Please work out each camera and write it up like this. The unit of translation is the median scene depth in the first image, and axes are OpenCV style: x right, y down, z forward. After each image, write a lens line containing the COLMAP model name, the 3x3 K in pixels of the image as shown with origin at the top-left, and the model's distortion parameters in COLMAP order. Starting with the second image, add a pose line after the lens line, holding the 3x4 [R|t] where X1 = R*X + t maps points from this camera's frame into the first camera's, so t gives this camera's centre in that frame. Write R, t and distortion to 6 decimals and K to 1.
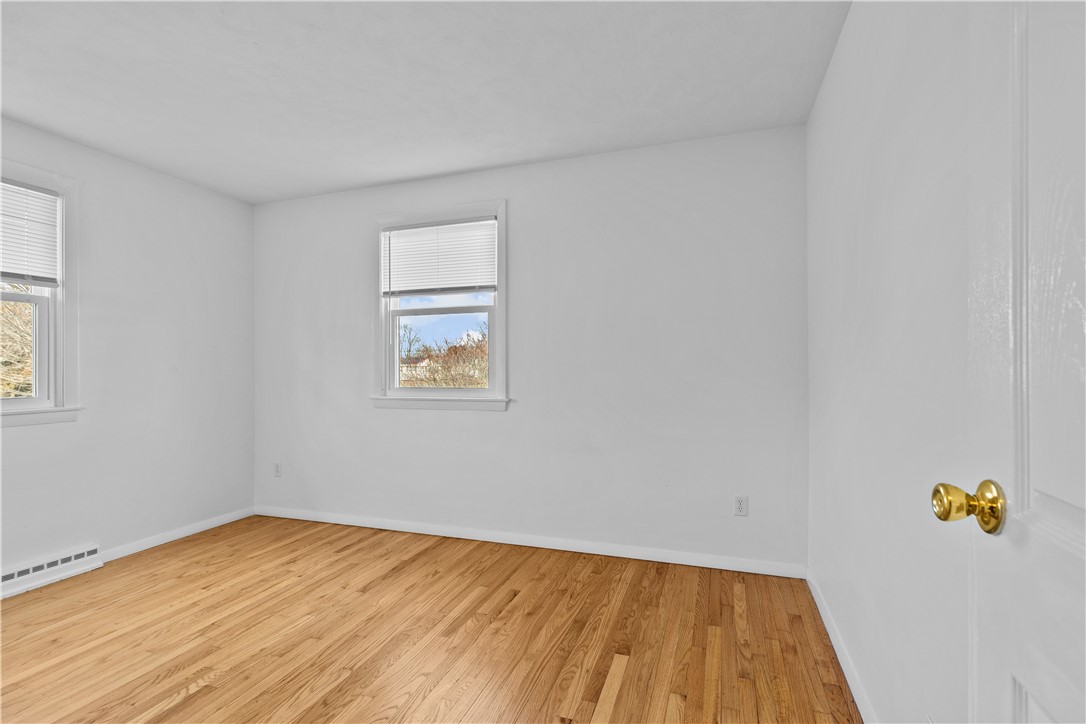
lens RADIAL K [[489.5, 0, 542.5], [0, 489.5, 364.3], [0, 0, 1]] dist [-0.002252, -0.000066]
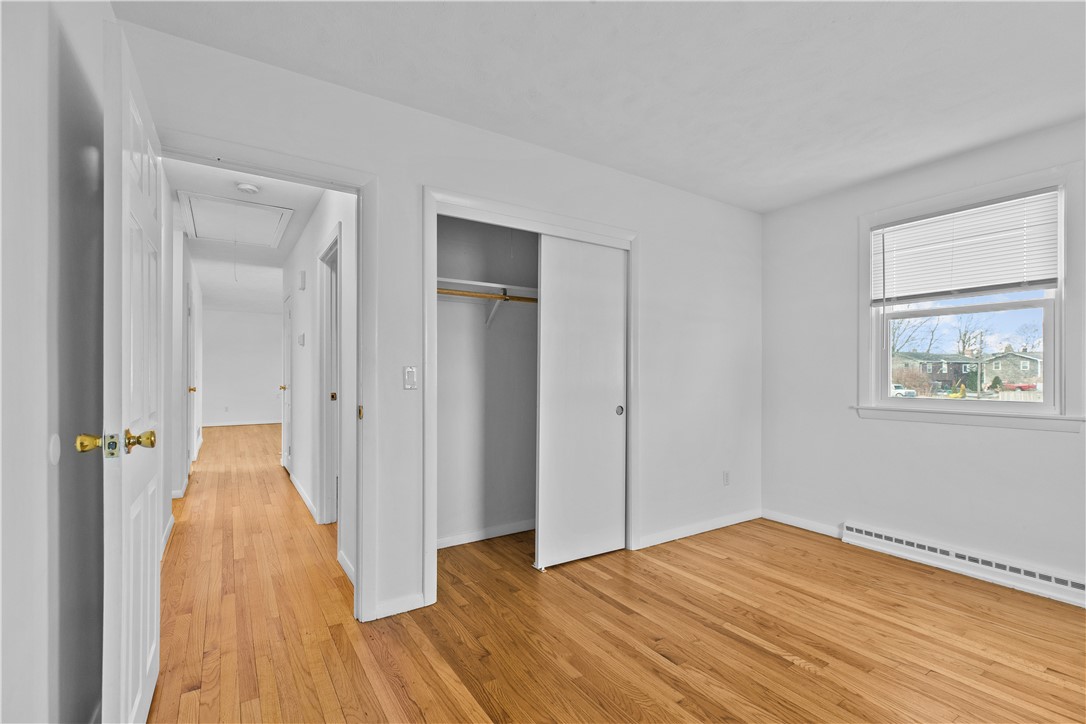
lens RADIAL K [[489.5, 0, 561.2], [0, 489.5, 373.1], [0, 0, 1]] dist [-0.002252, -0.000066]
pose [[-0.580825, 0.006826, -0.814000, 0.367305], [0.008982, 0.999958, 0.001976, -0.003452], [0.813979, -0.006163, -0.580862, 0.878673]]
